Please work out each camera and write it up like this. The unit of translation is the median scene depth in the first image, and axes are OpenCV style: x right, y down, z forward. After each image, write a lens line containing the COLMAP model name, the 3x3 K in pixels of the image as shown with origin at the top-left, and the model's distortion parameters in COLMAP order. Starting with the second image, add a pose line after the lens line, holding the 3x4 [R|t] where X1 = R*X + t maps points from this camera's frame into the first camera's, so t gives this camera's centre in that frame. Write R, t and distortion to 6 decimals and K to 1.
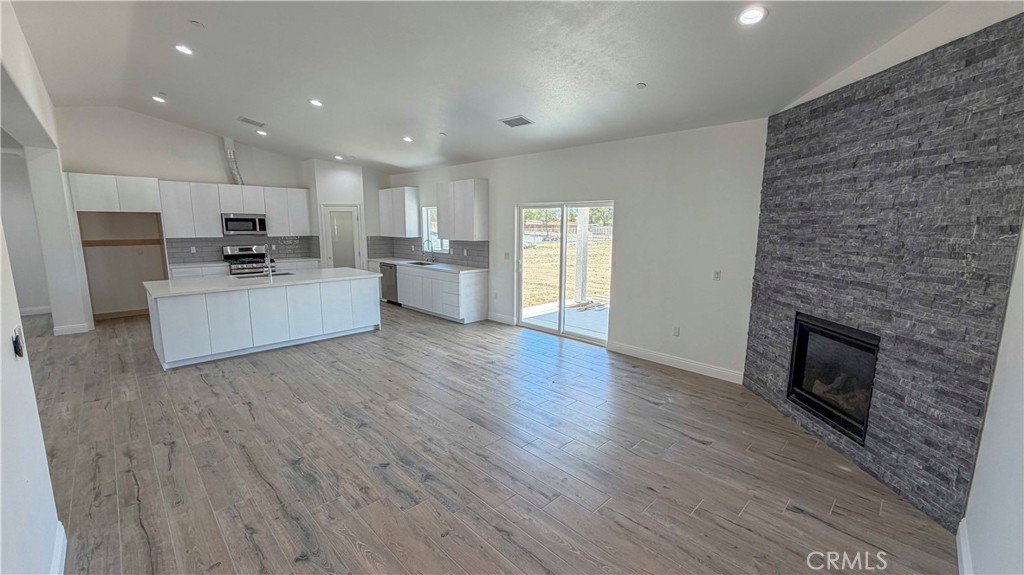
lens RADIAL K [[409.1, 0, 510.0], [0, 409.1, 286.9], [0, 0, 1]] dist [-0.000722, 0.000573]
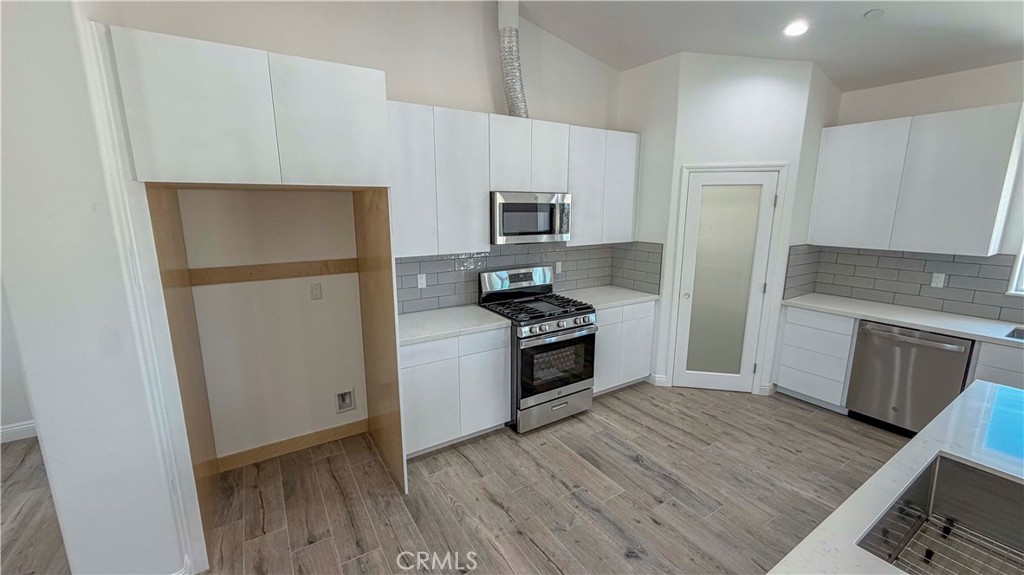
lens RADIAL K [[409.1, 0, 509.8], [0, 409.1, 288.9], [0, 0, 1]] dist [-0.000722, 0.000573]
pose [[0.977652, 0.036445, -0.207047, -0.781697], [-0.026961, 0.998462, 0.048444, -0.136835], [0.208494, -0.041780, 0.977131, 0.799101]]
